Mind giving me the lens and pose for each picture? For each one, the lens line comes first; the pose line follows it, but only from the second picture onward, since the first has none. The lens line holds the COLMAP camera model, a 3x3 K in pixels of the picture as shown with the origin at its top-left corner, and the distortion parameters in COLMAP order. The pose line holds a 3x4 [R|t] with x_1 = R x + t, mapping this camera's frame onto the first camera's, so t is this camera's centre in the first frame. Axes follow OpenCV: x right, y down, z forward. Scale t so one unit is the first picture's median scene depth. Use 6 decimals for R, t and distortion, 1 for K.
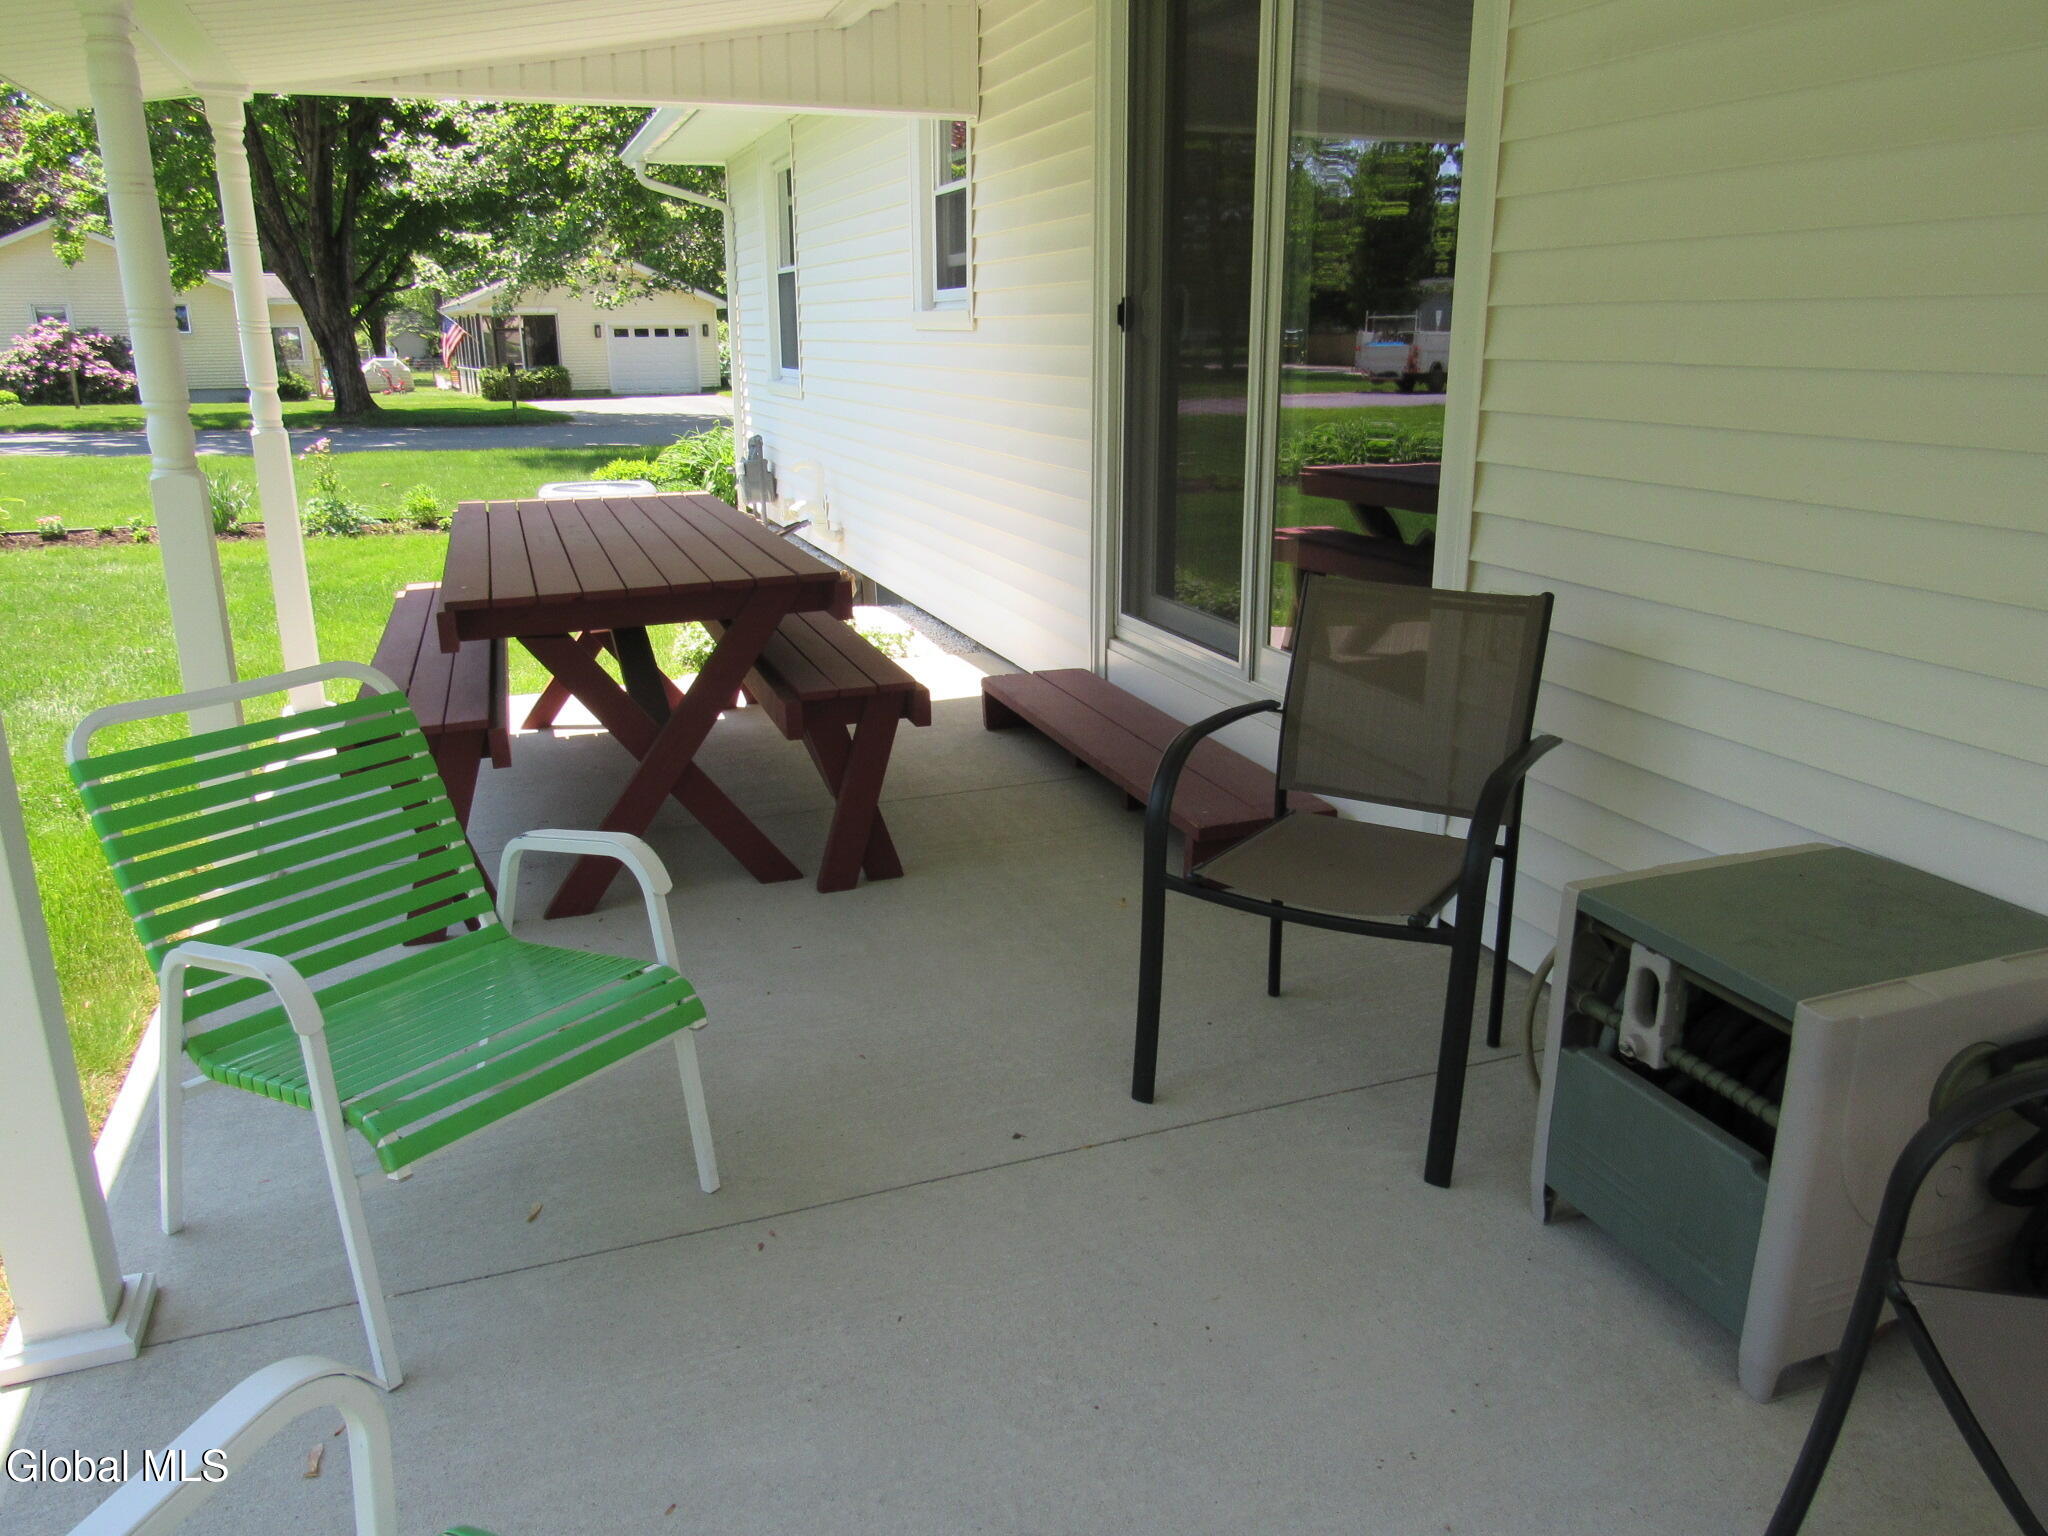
lens RADIAL K [[1460.2, 0, 1036.3], [0, 1460.2, 761.7], [0, 0, 1]] dist [-0.033040, 0.006318]
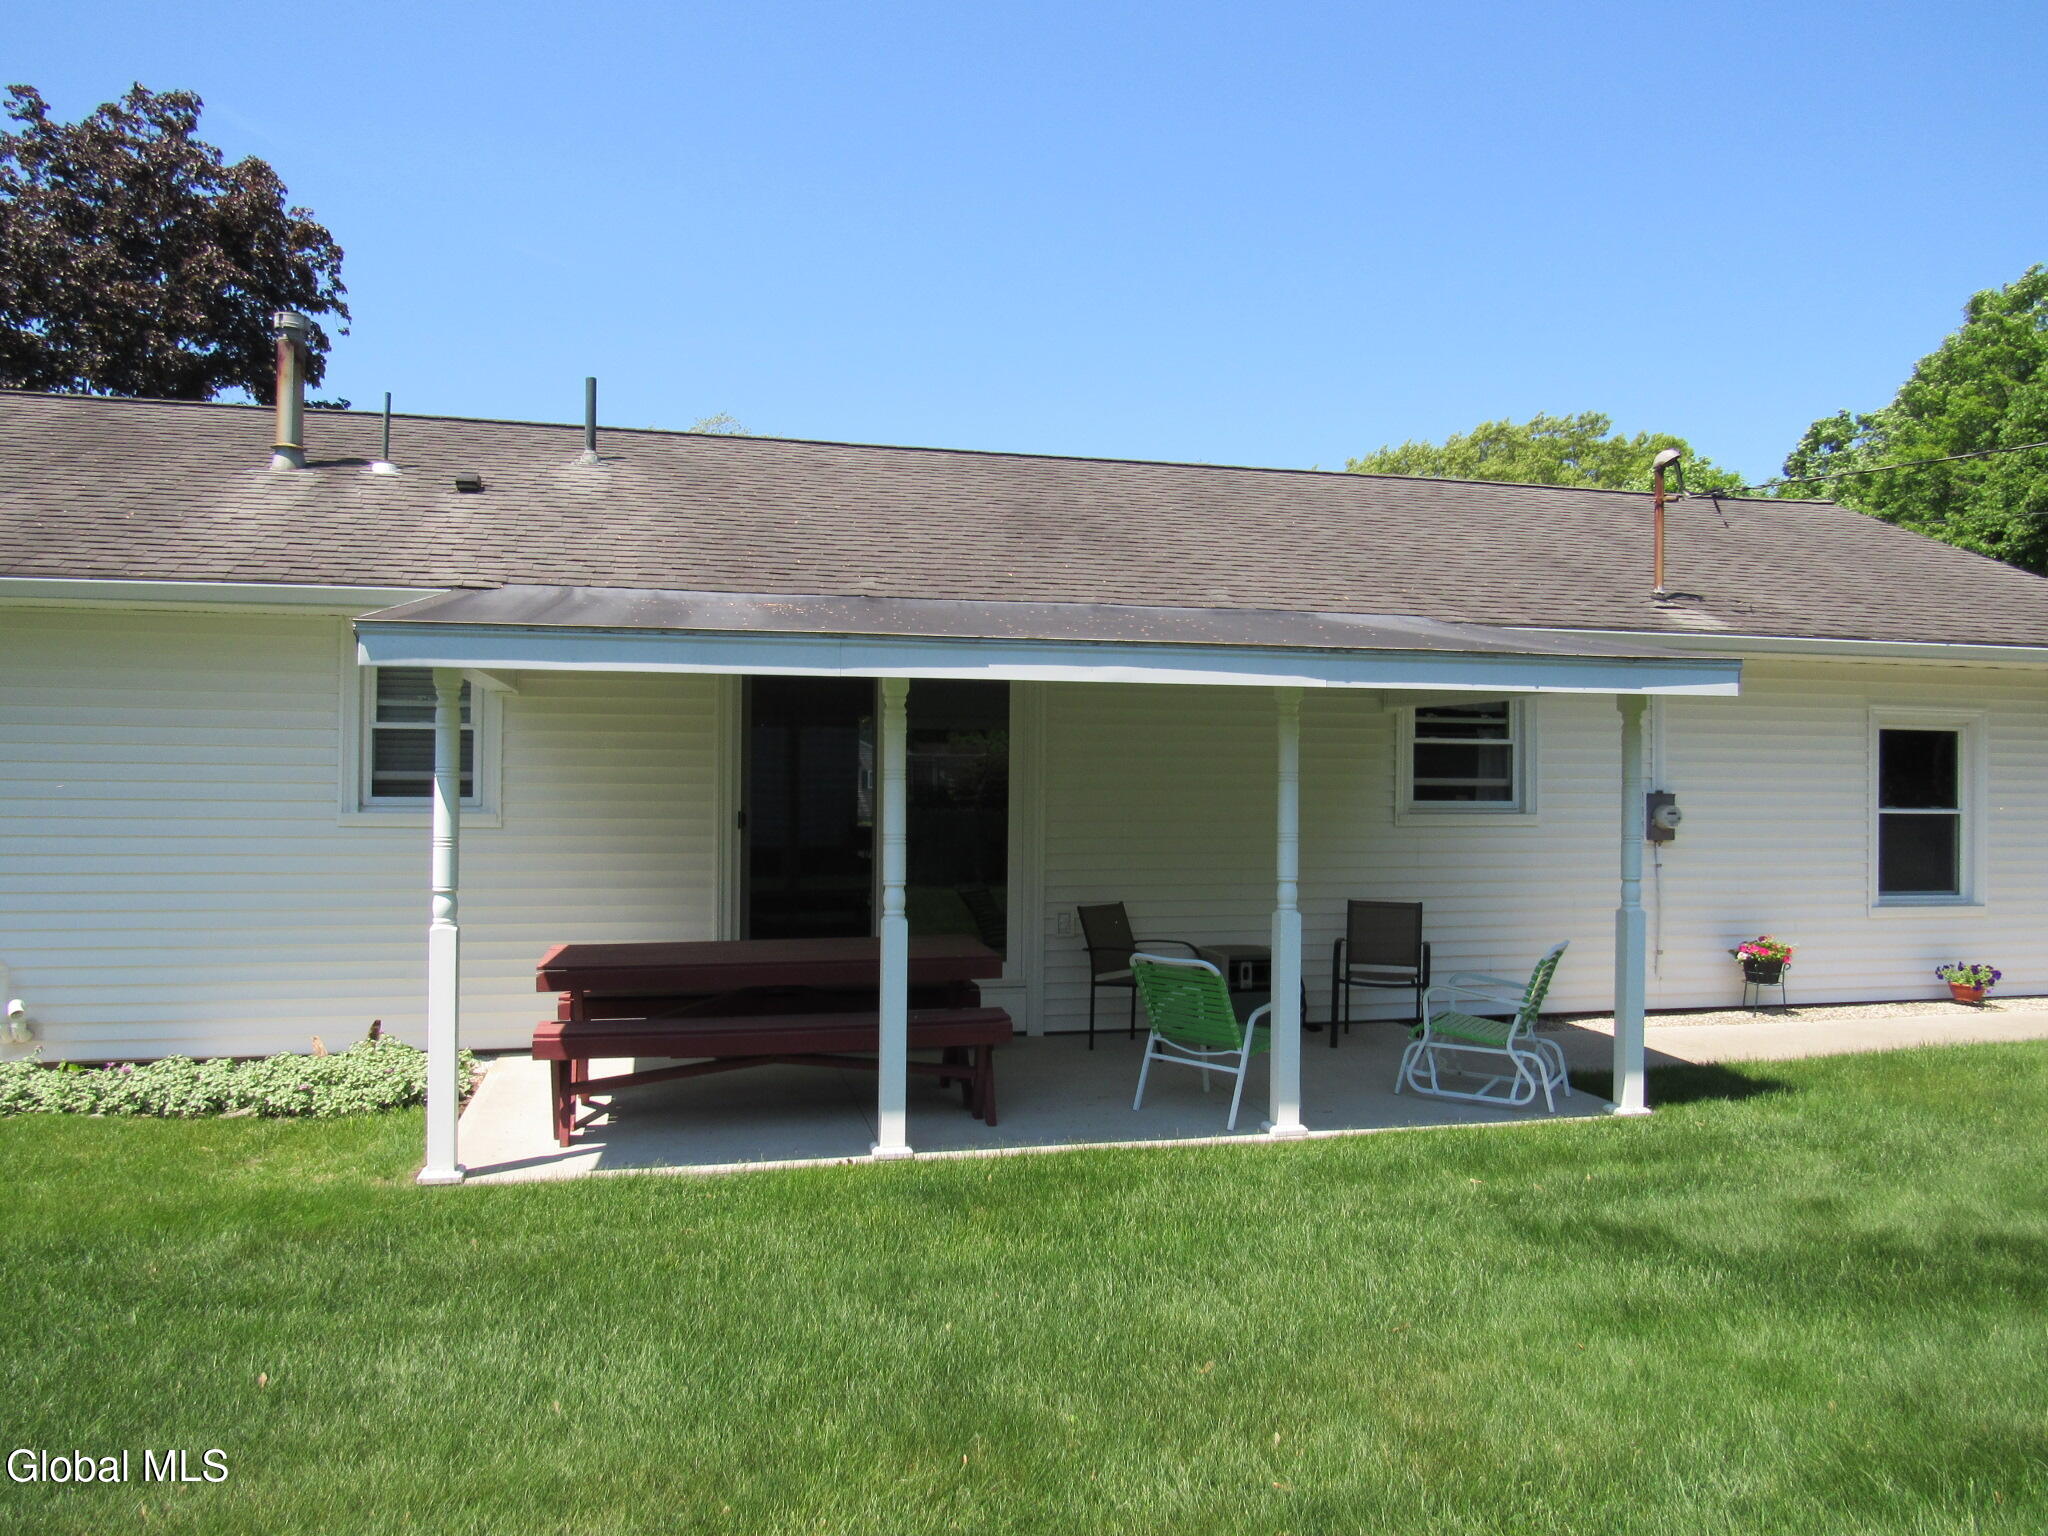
lens RADIAL K [[1460.2, 0, 1036.3], [0, 1460.2, 761.7], [0, 0, 1]] dist [-0.033040, 0.006318]
pose [[0.116766, 0.022708, 0.992900, -0.260492], [0.277320, 0.959228, -0.054551, -0.025051], [-0.953656, 0.281721, 0.105708, 0.061053]]
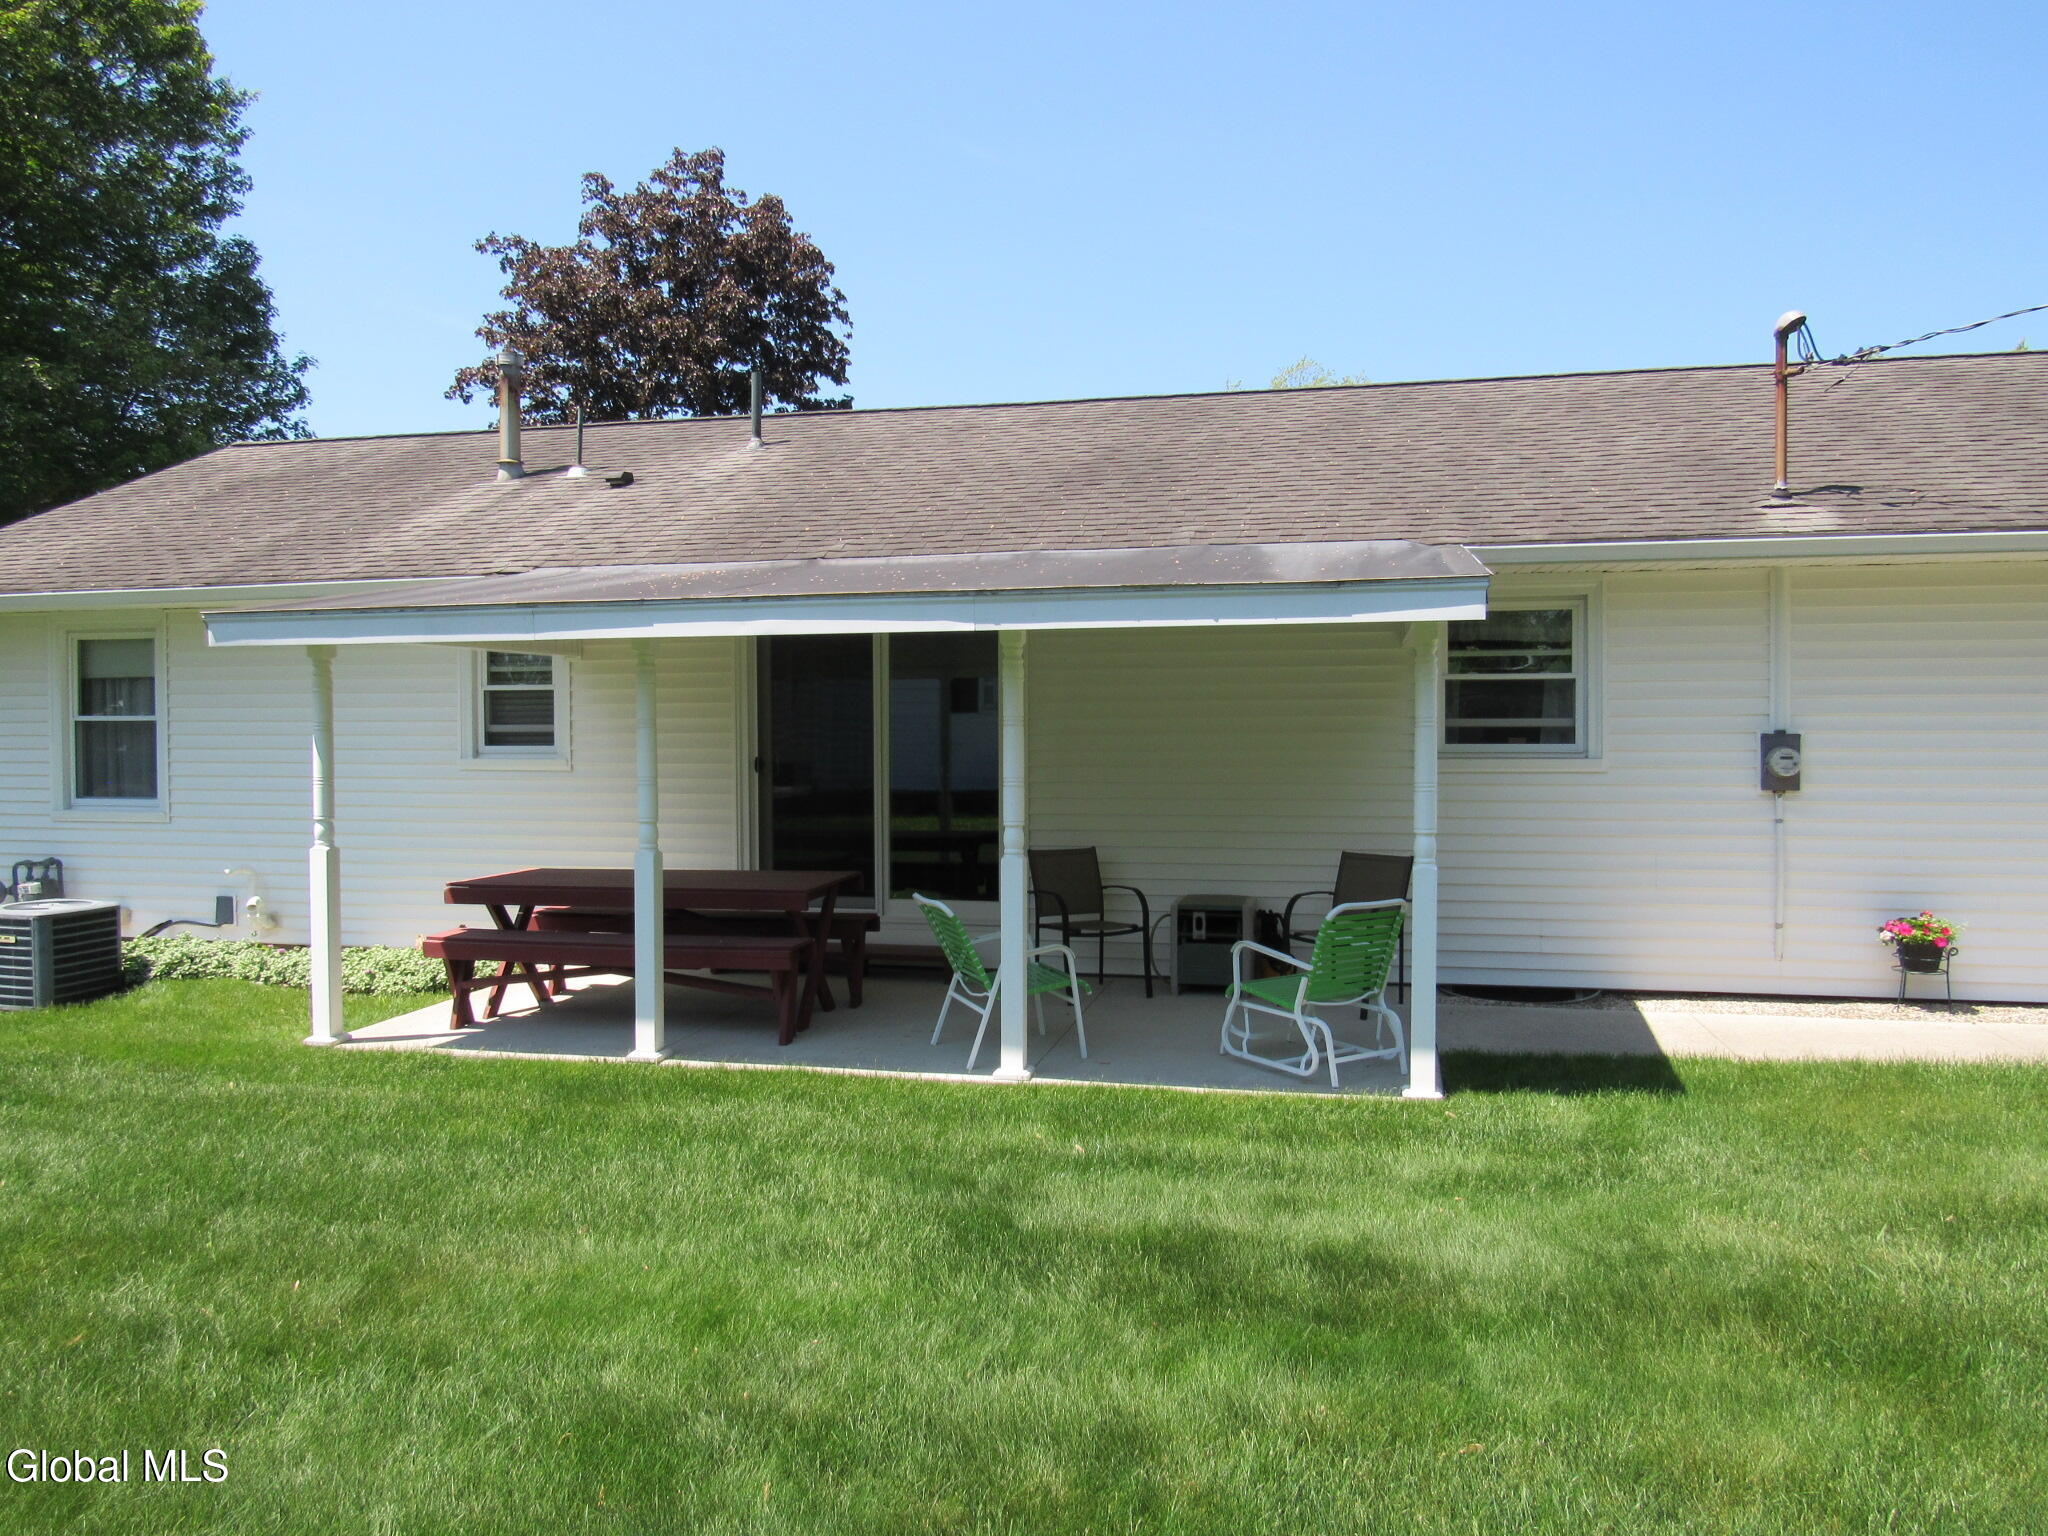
lens RADIAL K [[1460.2, 0, 1036.3], [0, 1460.2, 761.7], [0, 0, 1]] dist [-0.033040, 0.006318]
pose [[0.544891, -0.013699, 0.838395, -0.219440], [0.240167, 0.960525, -0.140395, 0.012227], [-0.803376, 0.277855, 0.526672, -0.064644]]
